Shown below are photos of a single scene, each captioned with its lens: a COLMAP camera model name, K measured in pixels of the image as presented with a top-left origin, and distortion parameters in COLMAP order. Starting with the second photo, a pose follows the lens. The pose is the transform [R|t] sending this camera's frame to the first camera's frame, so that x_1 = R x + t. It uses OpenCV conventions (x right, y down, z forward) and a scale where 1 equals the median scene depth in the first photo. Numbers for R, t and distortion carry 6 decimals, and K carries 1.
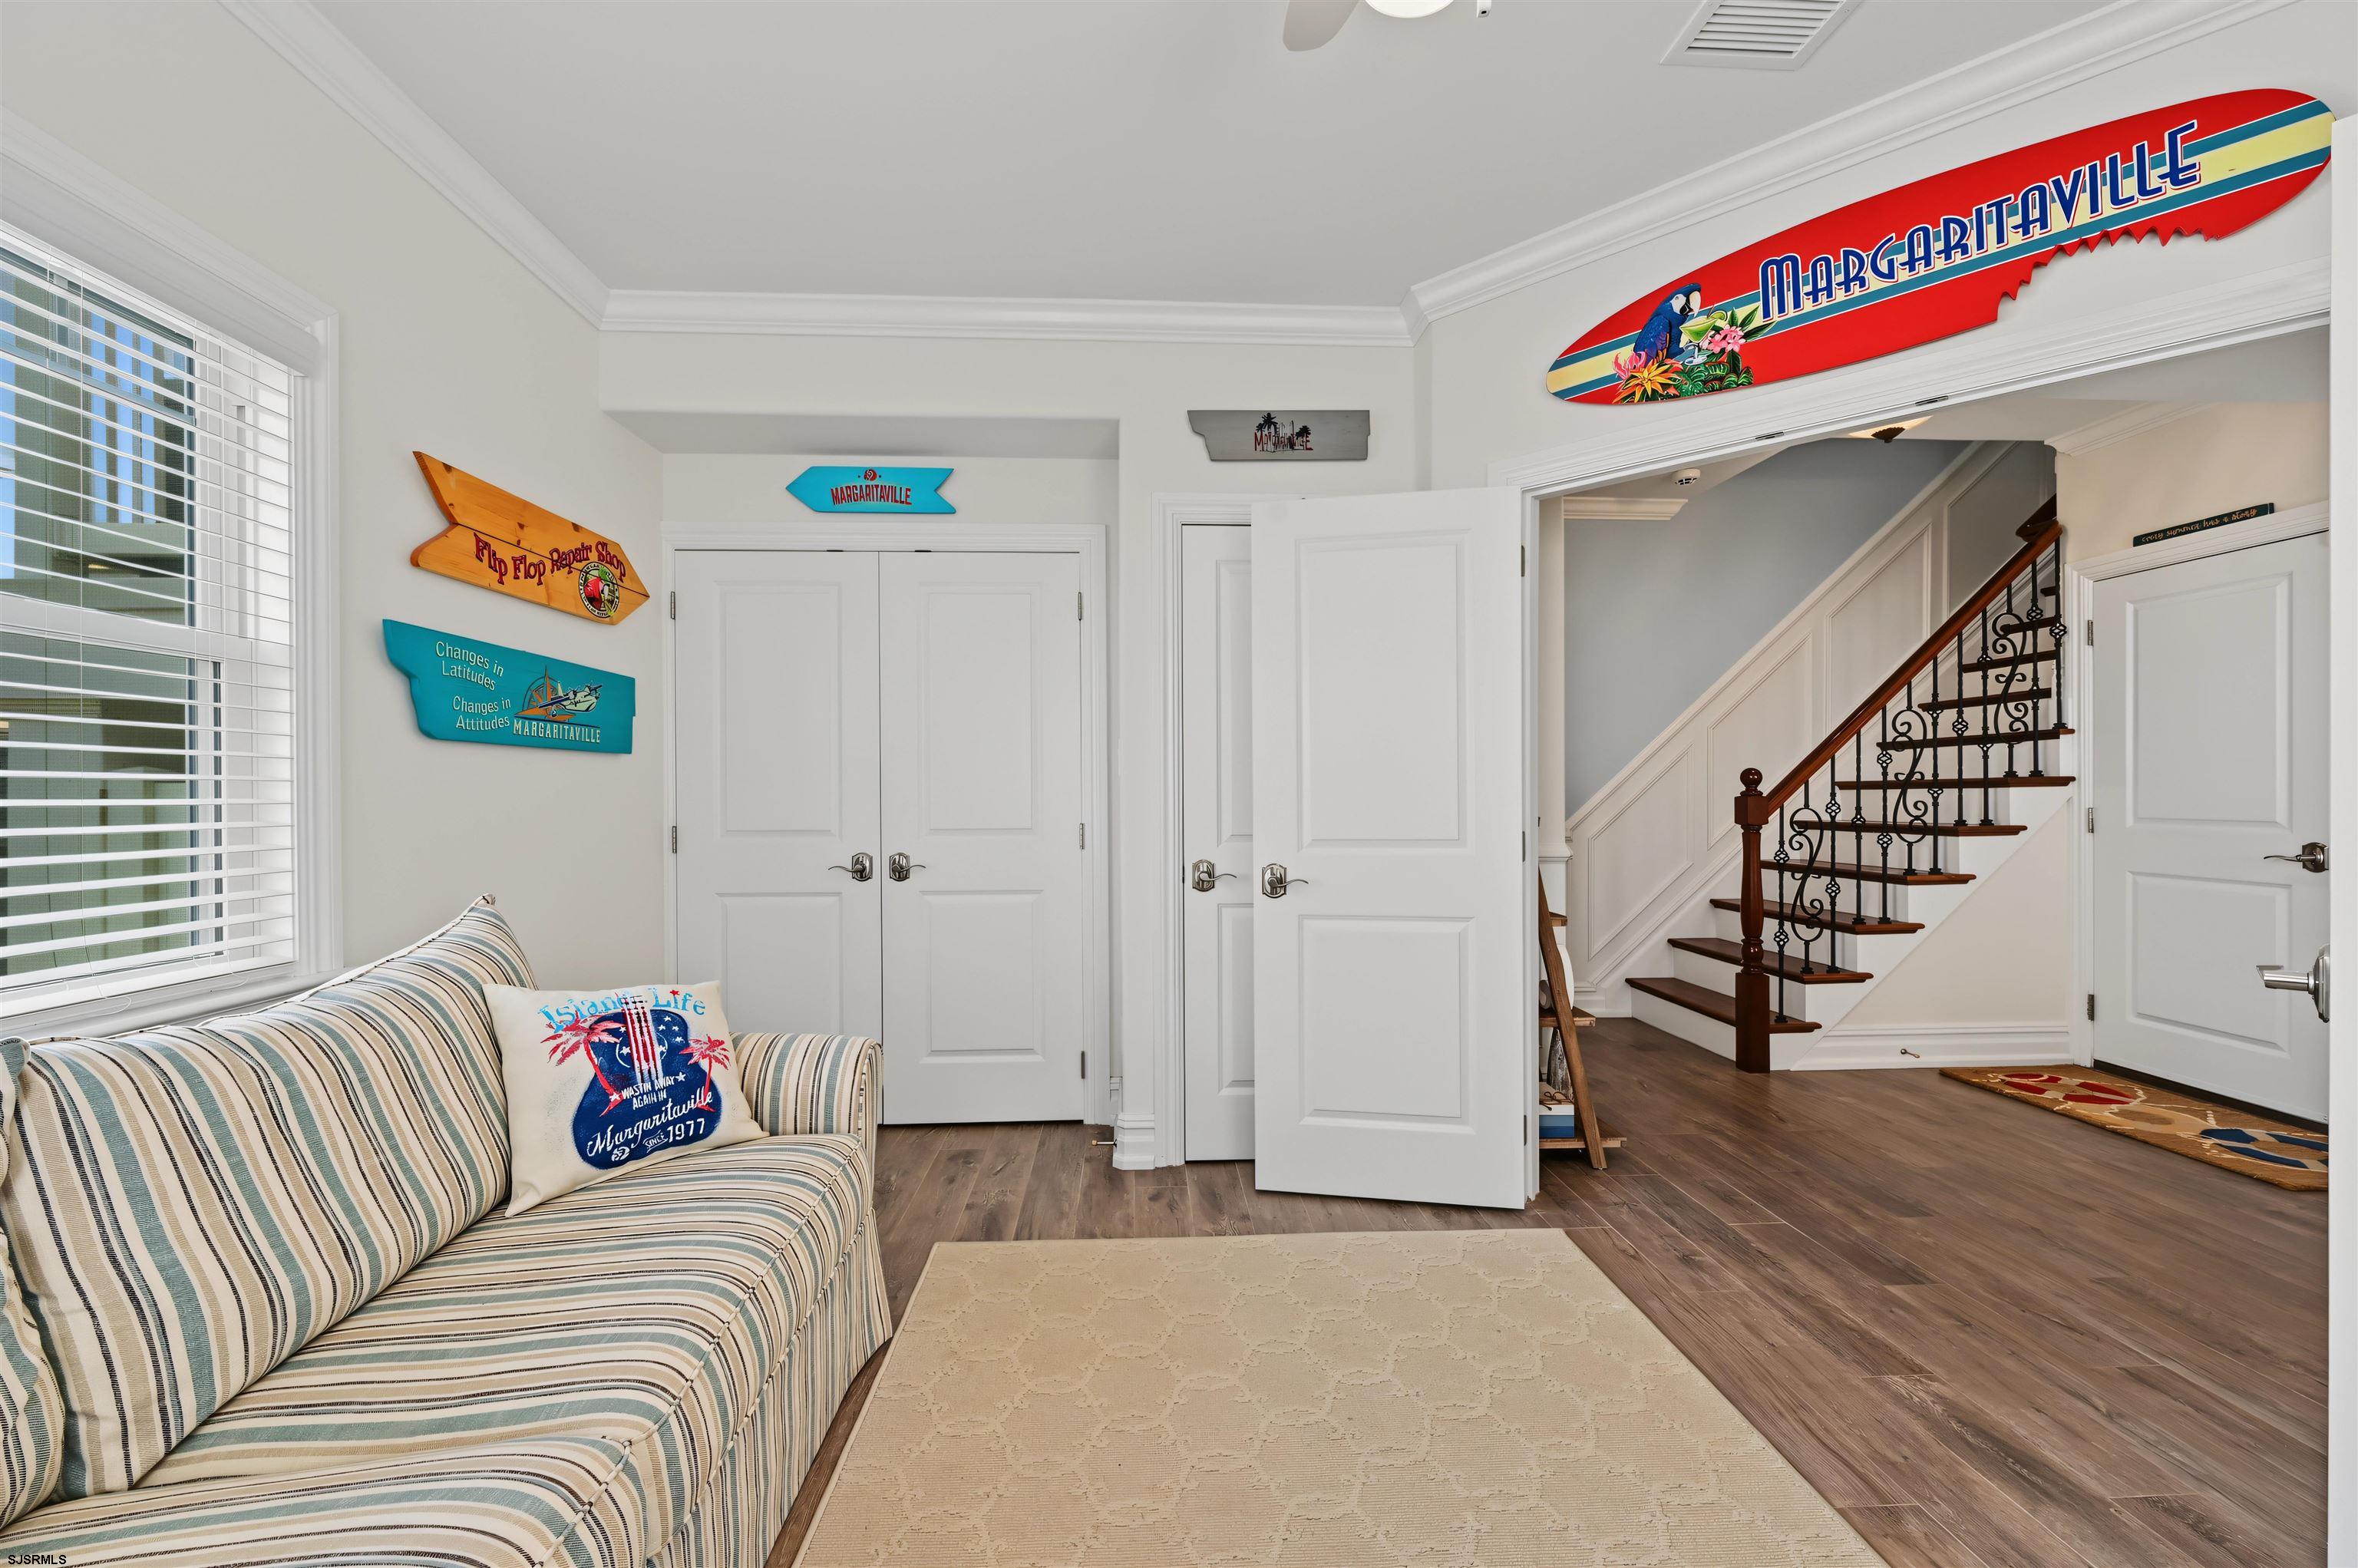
lens RADIAL K [[929.9, 0, 1180.4], [0, 929.9, 793.7], [0, 0, 1]] dist [0.000208, -0.000048]
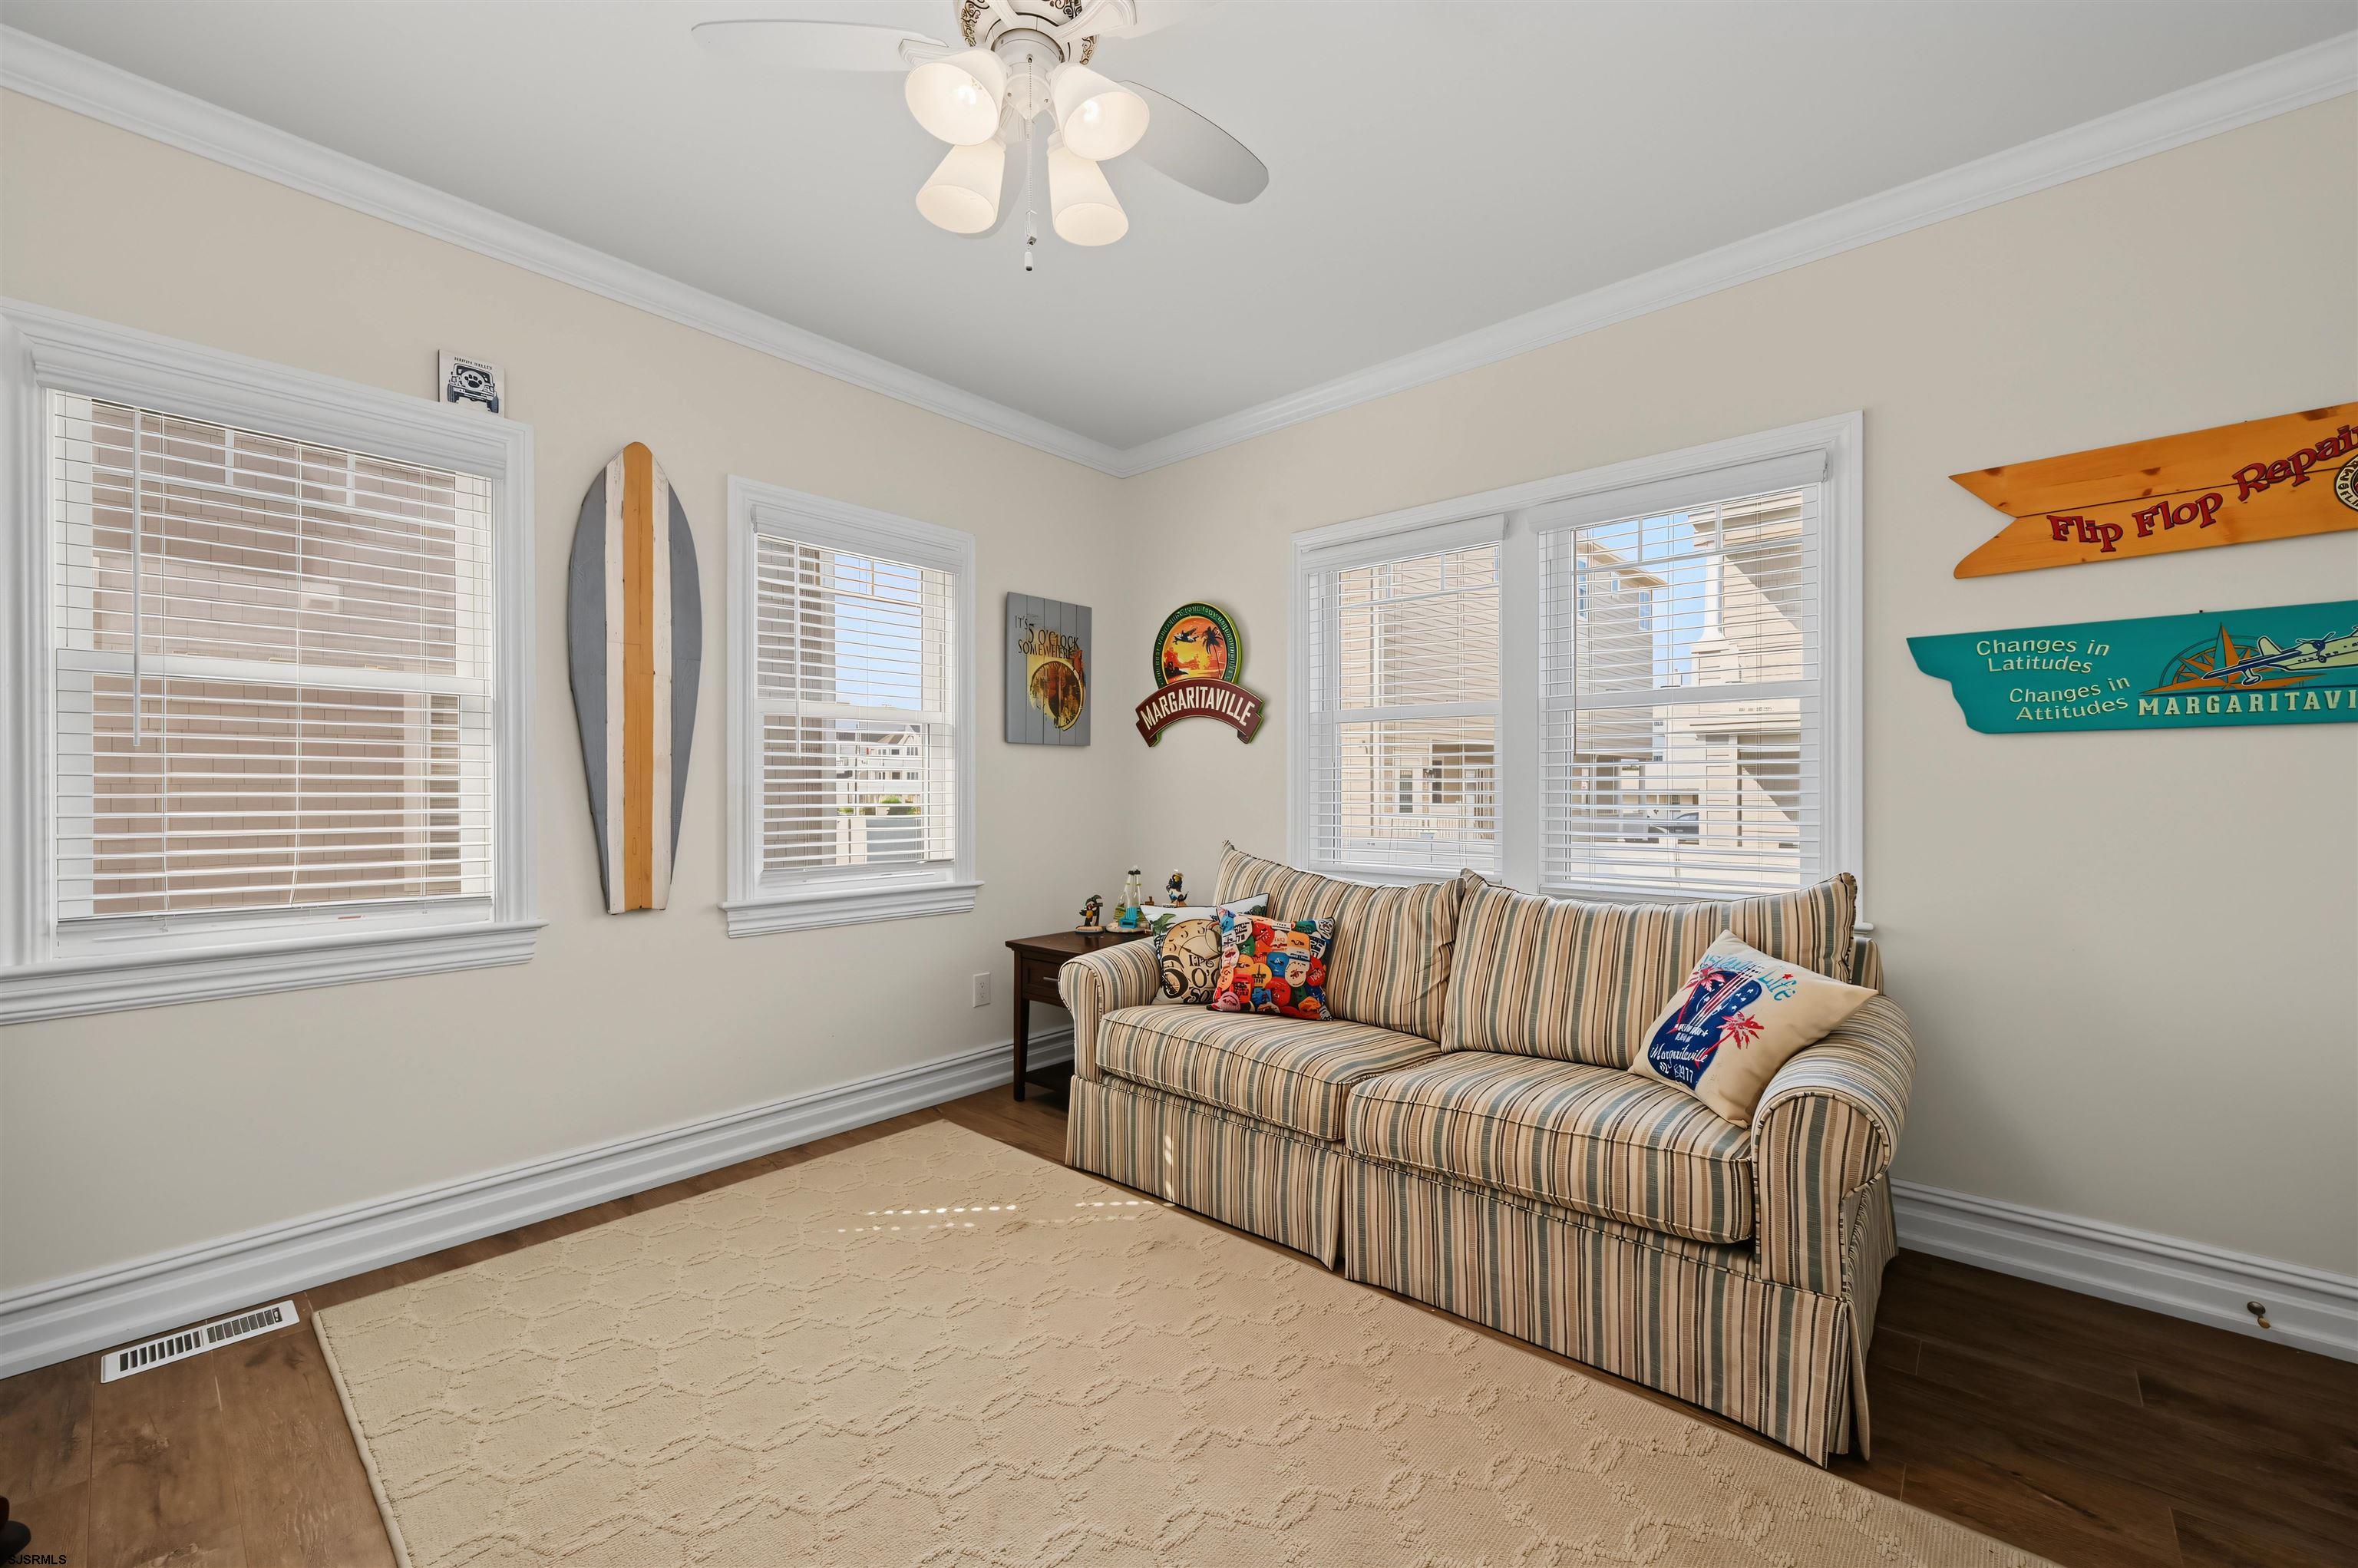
lens RADIAL K [[933.4, 0, 1176.3], [0, 933.4, 791.0], [0, 0, 1]] dist [-0.001795, 0.000303]
pose [[-0.698278, 0.005210, -0.715807, 0.328752], [0.004165, 0.999986, 0.003216, -0.000542], [0.715814, -0.000736, -0.698290, 0.592195]]
